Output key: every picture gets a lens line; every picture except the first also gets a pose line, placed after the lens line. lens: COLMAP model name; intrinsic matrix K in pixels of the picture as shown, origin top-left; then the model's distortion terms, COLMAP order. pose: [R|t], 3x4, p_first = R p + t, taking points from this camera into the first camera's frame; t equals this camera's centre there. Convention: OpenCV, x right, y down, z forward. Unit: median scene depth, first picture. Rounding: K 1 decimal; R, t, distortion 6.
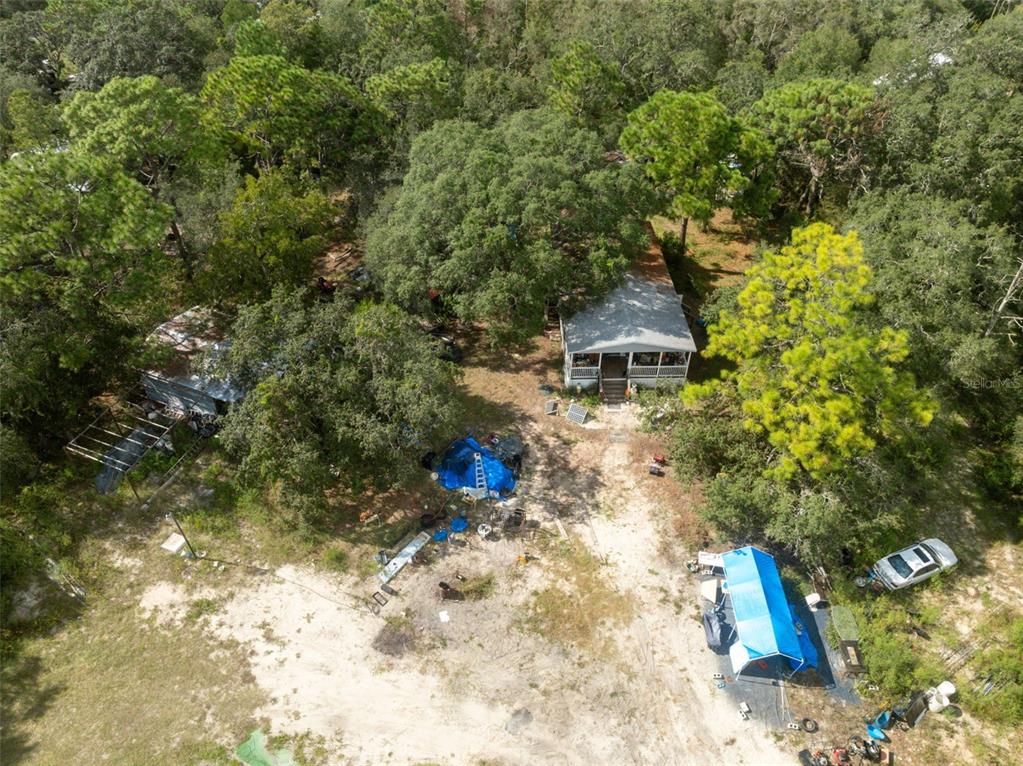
lens RADIAL K [[733.7, 0, 510.0], [0, 733.7, 381.8], [0, 0, 1]] dist [-0.026997, 0.007447]
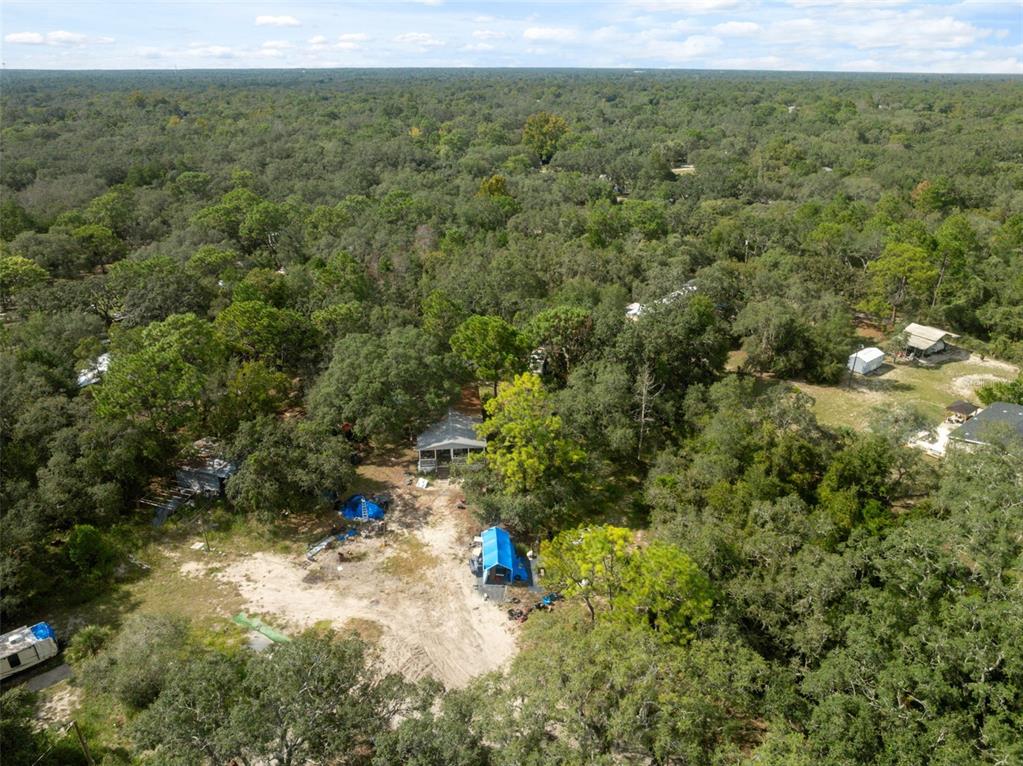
lens RADIAL K [[733.7, 0, 513.1], [0, 733.7, 384.5], [0, 0, 1]] dist [-0.026997, 0.007447]
pose [[0.997193, -0.029350, 0.068881, 0.217786], [0.047752, 0.957883, -0.283161, 0.368282], [-0.057669, 0.285656, 0.956596, -0.899563]]
